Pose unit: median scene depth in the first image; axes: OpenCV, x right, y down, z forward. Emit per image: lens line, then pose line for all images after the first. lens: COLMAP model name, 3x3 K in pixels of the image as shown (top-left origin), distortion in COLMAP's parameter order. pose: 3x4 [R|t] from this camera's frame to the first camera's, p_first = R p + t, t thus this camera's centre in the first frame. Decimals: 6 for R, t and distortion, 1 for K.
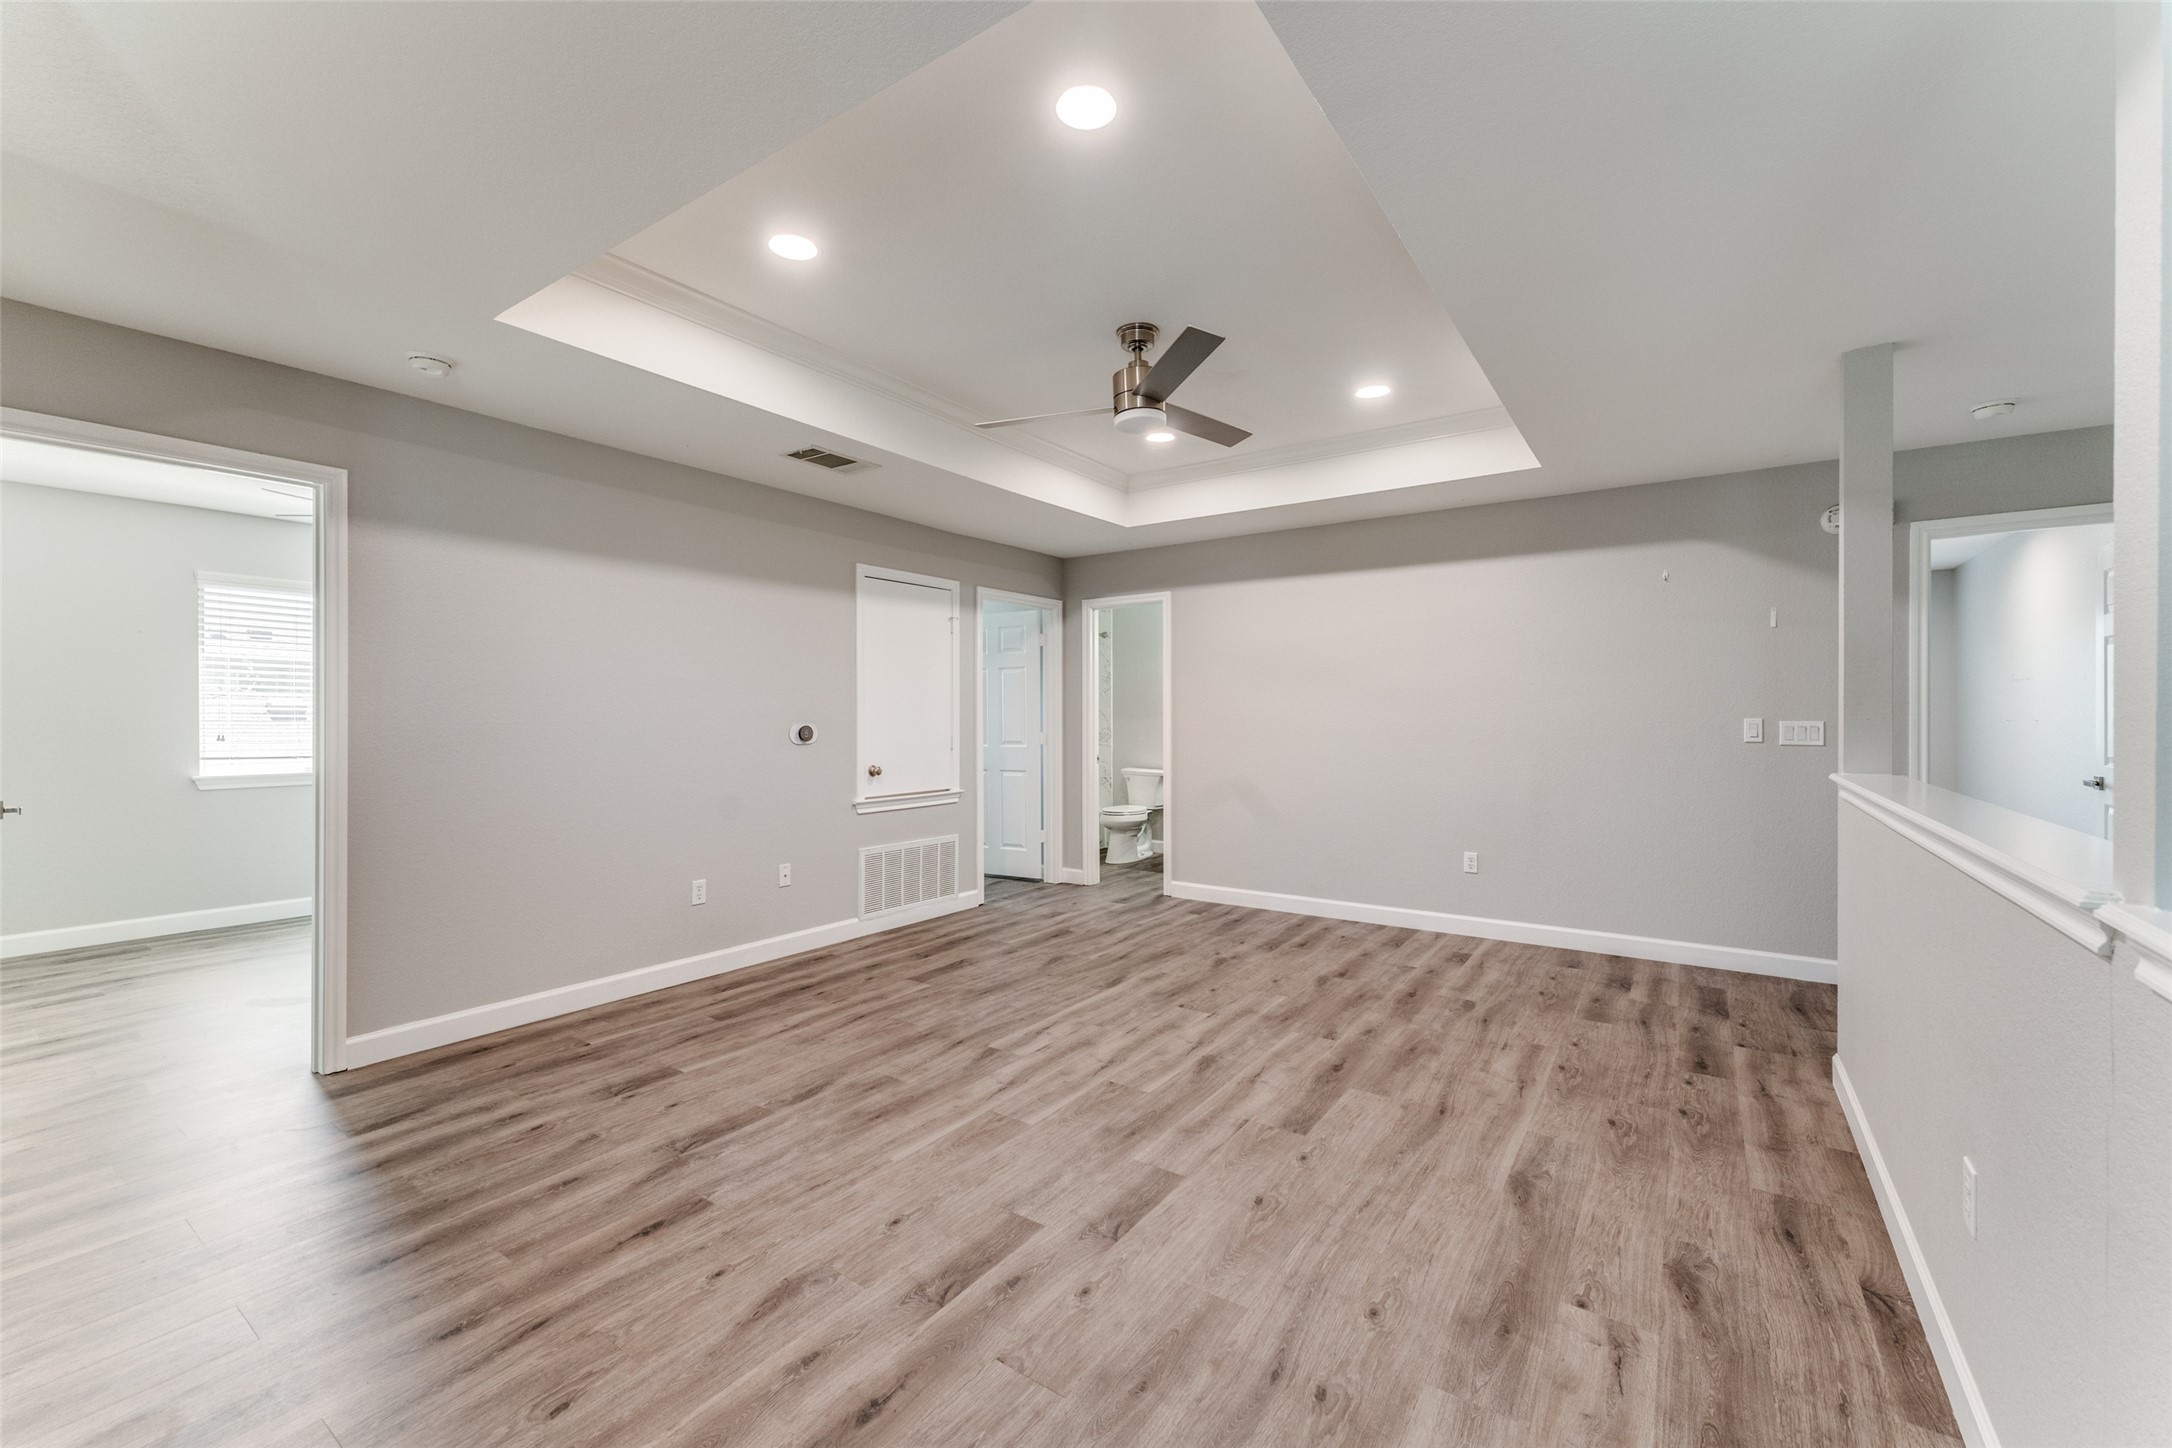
lens RADIAL K [[918.3, 0, 1086.0], [0, 918.3, 724.0], [0, 0, 1]] dist [-0.000867, -0.000189]
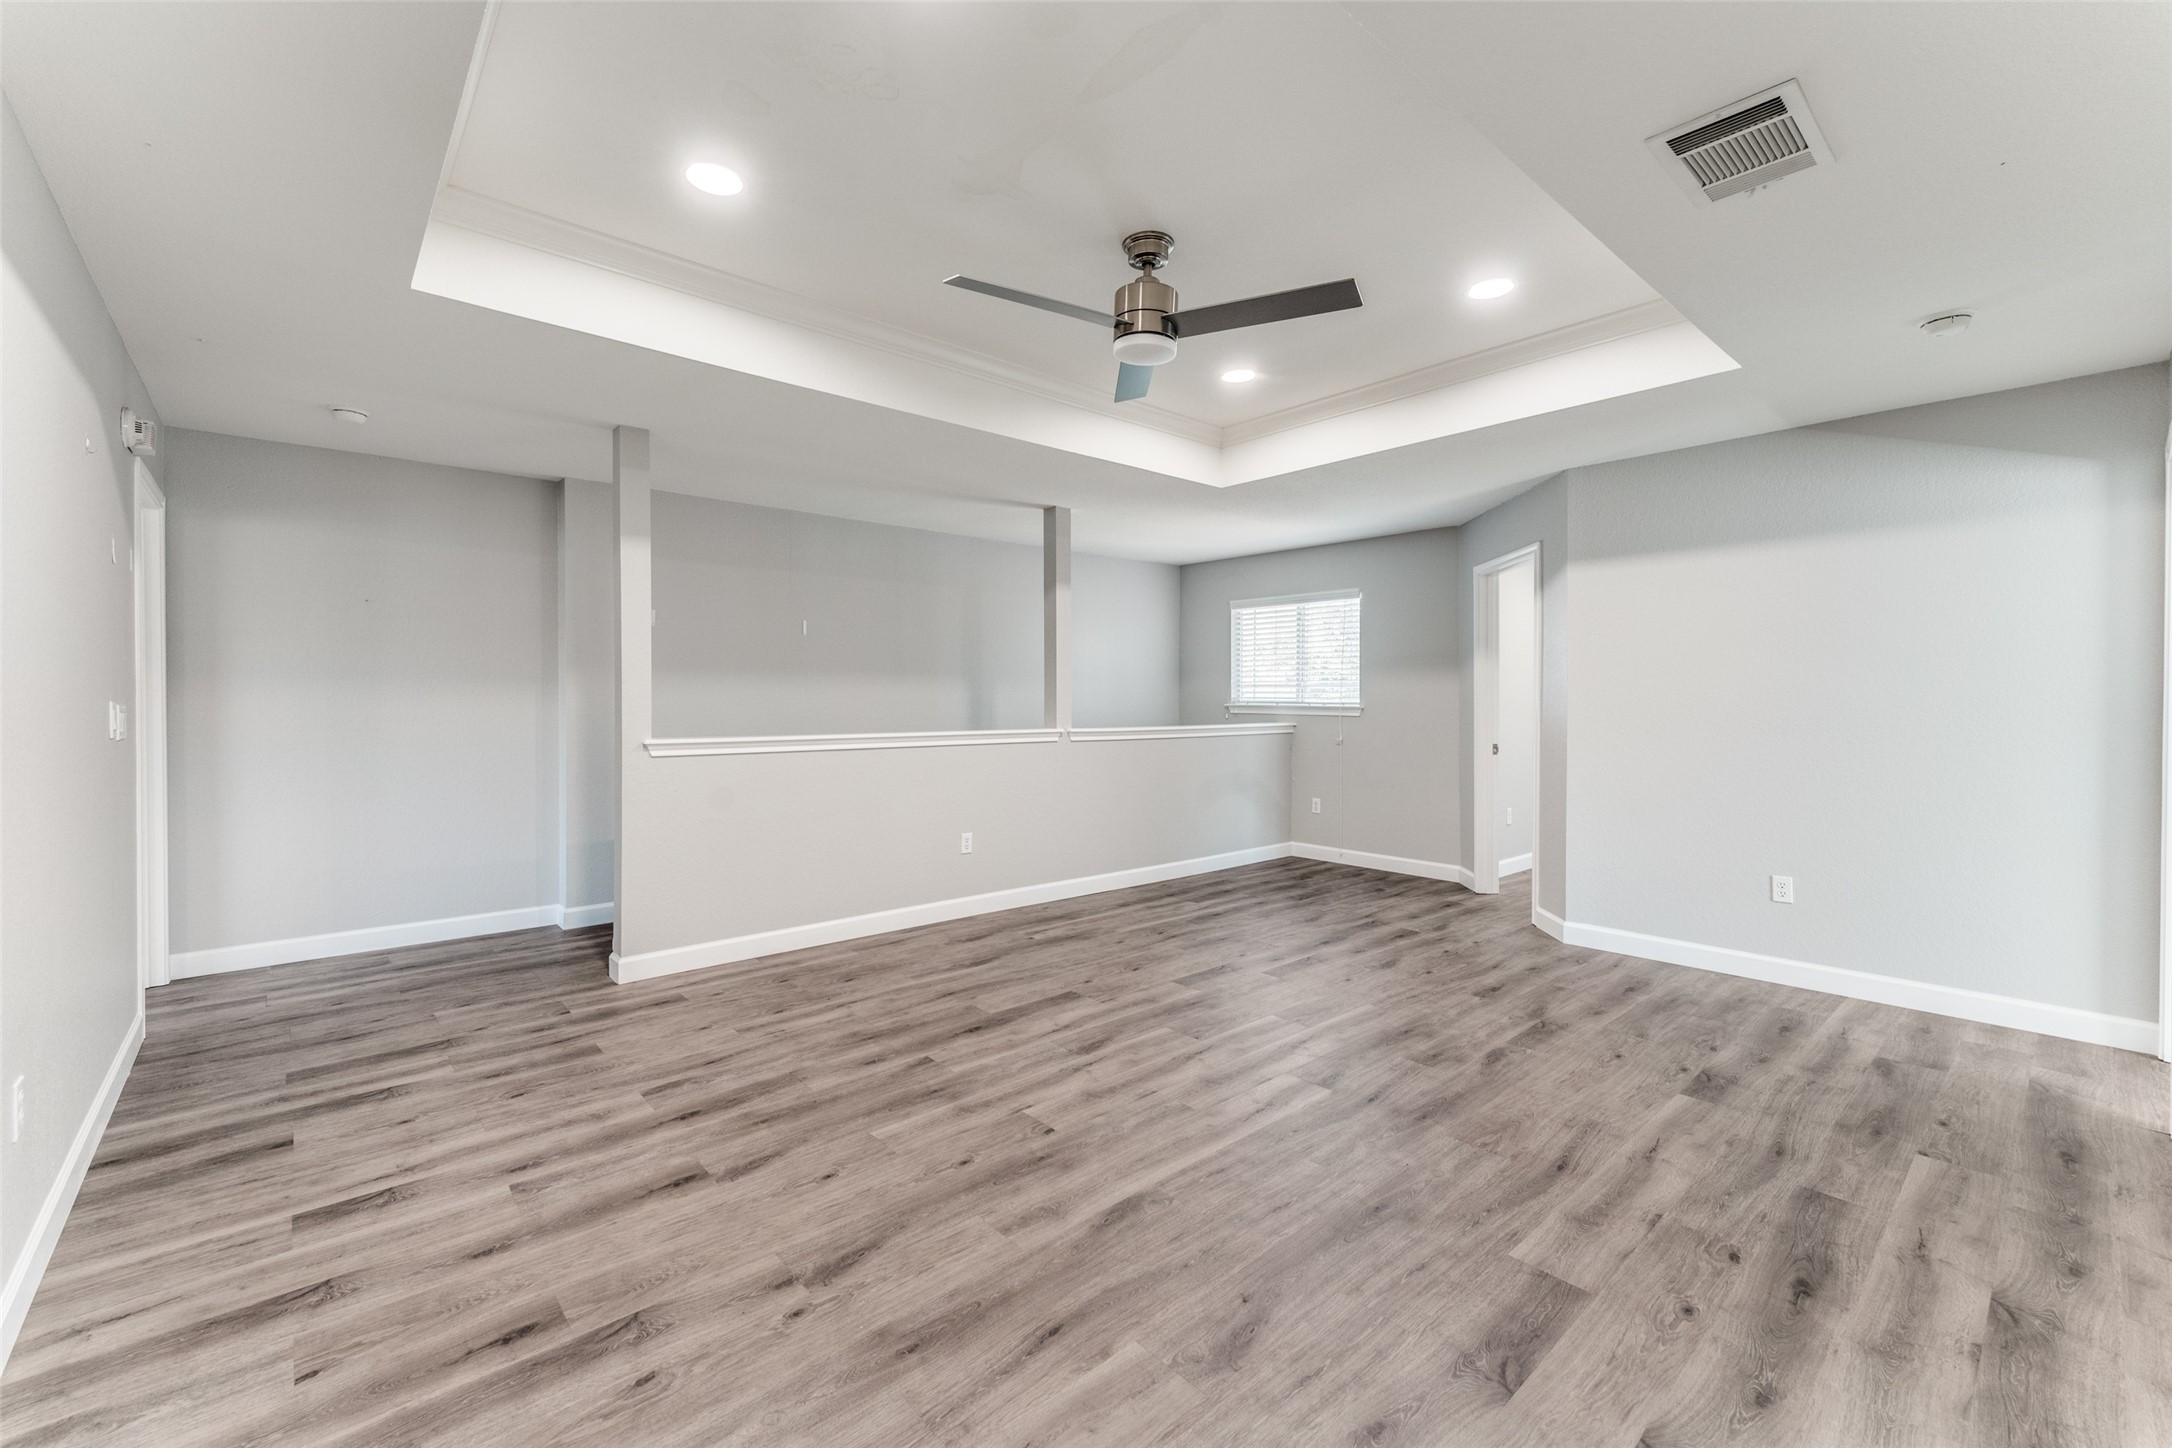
lens RADIAL K [[890.4, 0, 1035.9], [0, 890.4, 719.1], [0, 0, 1]] dist [-0.001573, -0.000479]
pose [[-0.958233, -0.007048, 0.285901, -0.074689], [0.002690, 0.999430, 0.033654, -0.011923], [-0.285975, 0.033017, -0.957668, 1.759711]]
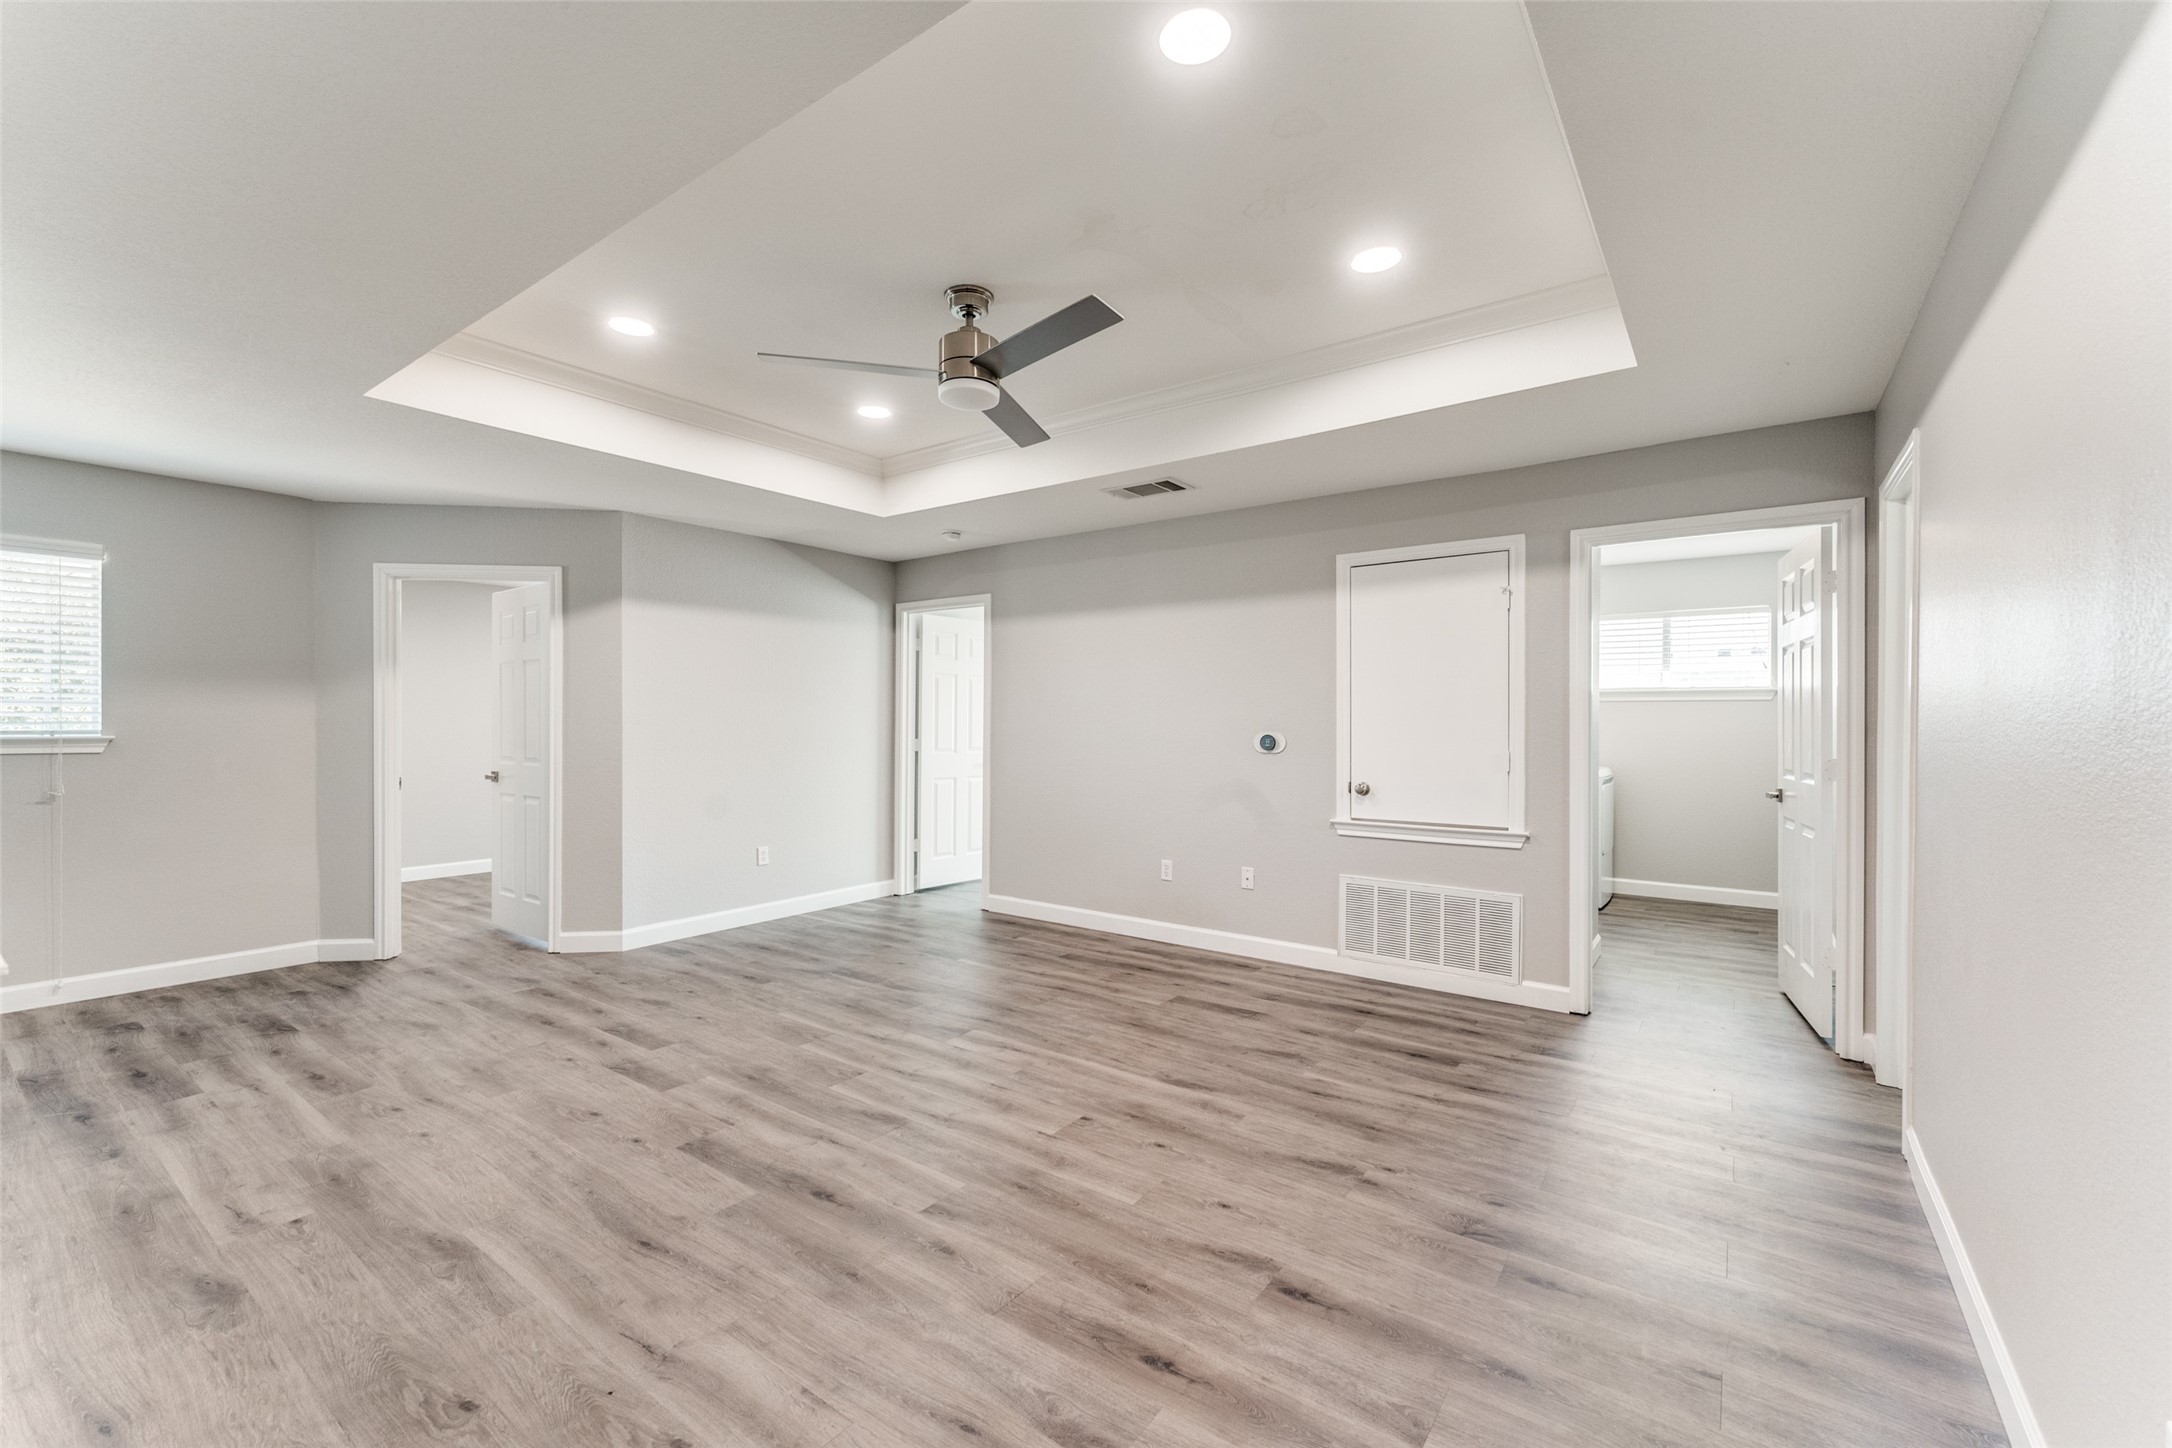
lens RADIAL K [[896.0, 0, 1089.9], [0, 896.0, 718.6], [0, 0, 1]] dist [-0.001402, 0.000211]
pose [[-0.042838, -0.003072, -0.999077, 0.902259], [-0.013462, 0.999906, -0.002497, -0.013708], [0.998991, 0.013343, -0.042876, 1.127695]]
